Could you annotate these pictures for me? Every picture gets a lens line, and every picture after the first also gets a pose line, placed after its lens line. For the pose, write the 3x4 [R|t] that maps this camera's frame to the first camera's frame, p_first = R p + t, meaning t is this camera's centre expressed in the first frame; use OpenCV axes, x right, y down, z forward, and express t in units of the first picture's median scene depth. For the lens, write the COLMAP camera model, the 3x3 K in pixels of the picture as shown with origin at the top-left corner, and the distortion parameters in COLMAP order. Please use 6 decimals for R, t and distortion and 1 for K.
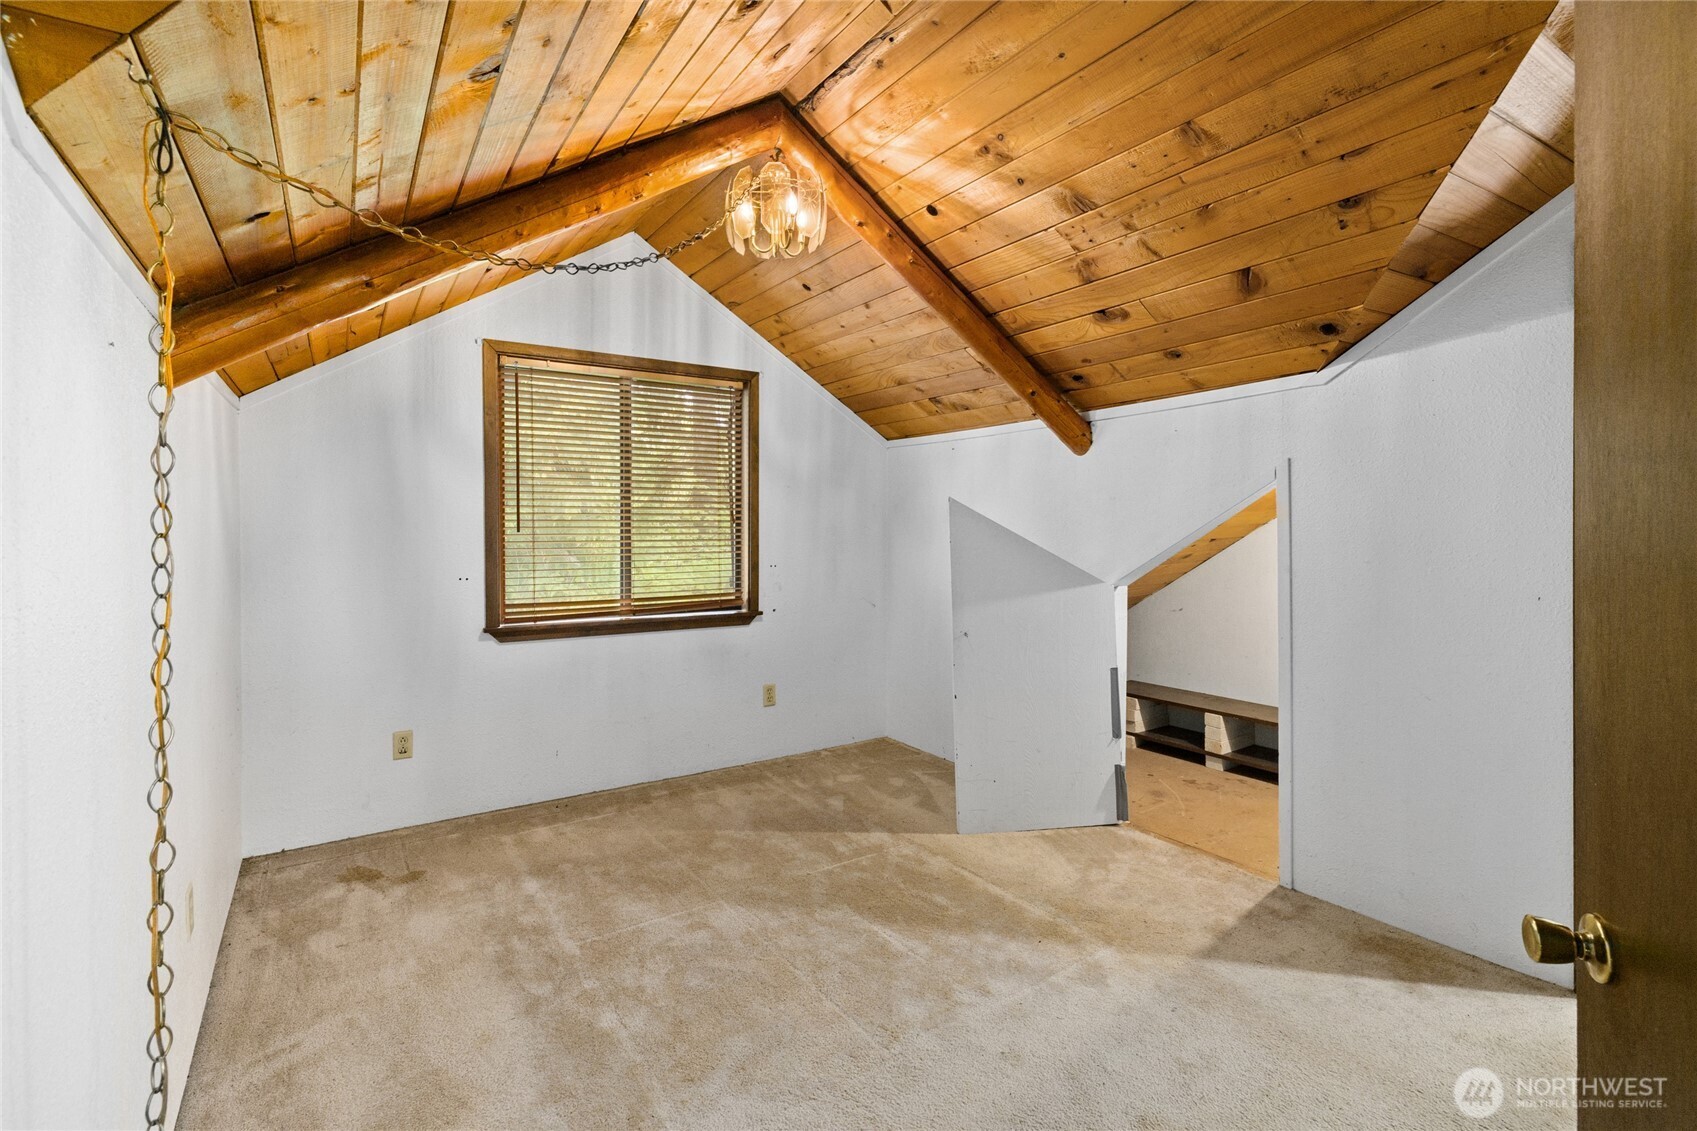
lens RADIAL K [[778.4, 0, 847.8], [0, 778.4, 524.7], [0, 0, 1]] dist [0.000471, 0.000115]
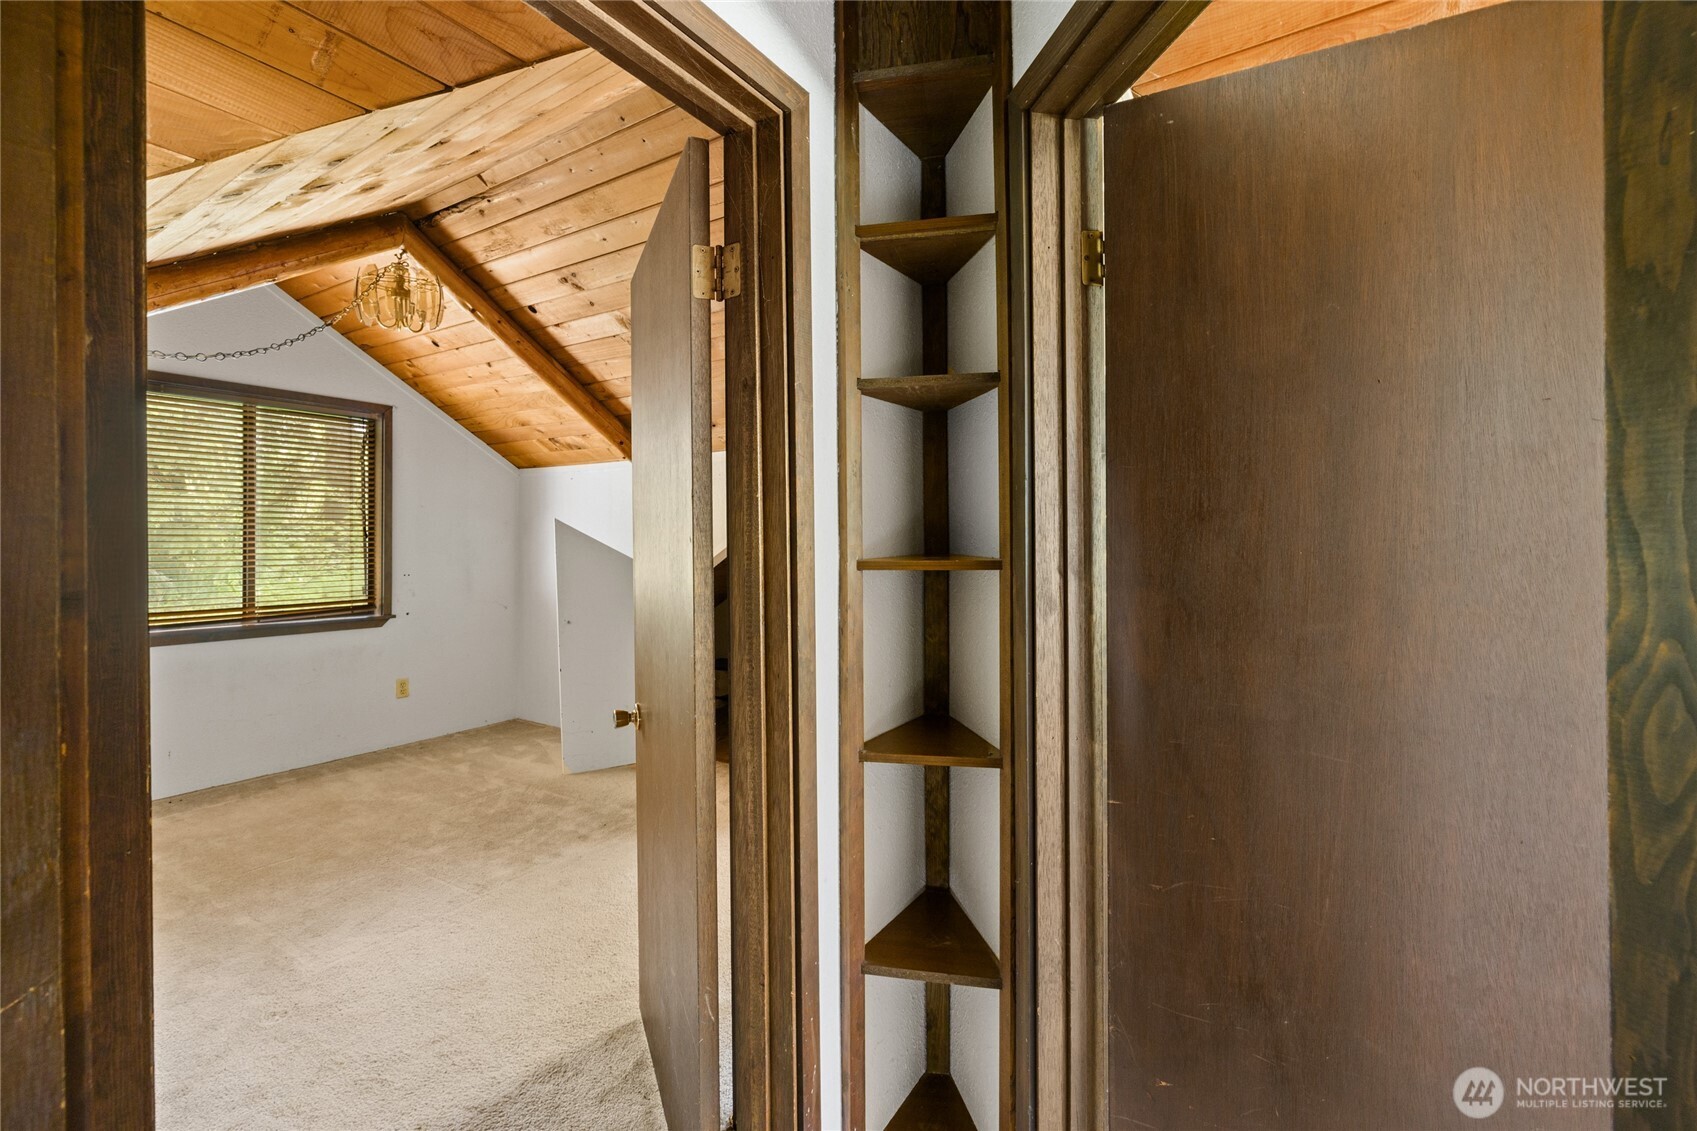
lens RADIAL K [[736.2, 0, 838.4], [0, 736.2, 537.7], [0, 0, 1]] dist [0.000317, 0.000022]
pose [[0.915766, 0.002313, 0.401706, 0.057786], [-0.000532, 0.999990, -0.004544, 0.002797], [-0.401712, 0.003948, 0.915757, -0.283389]]
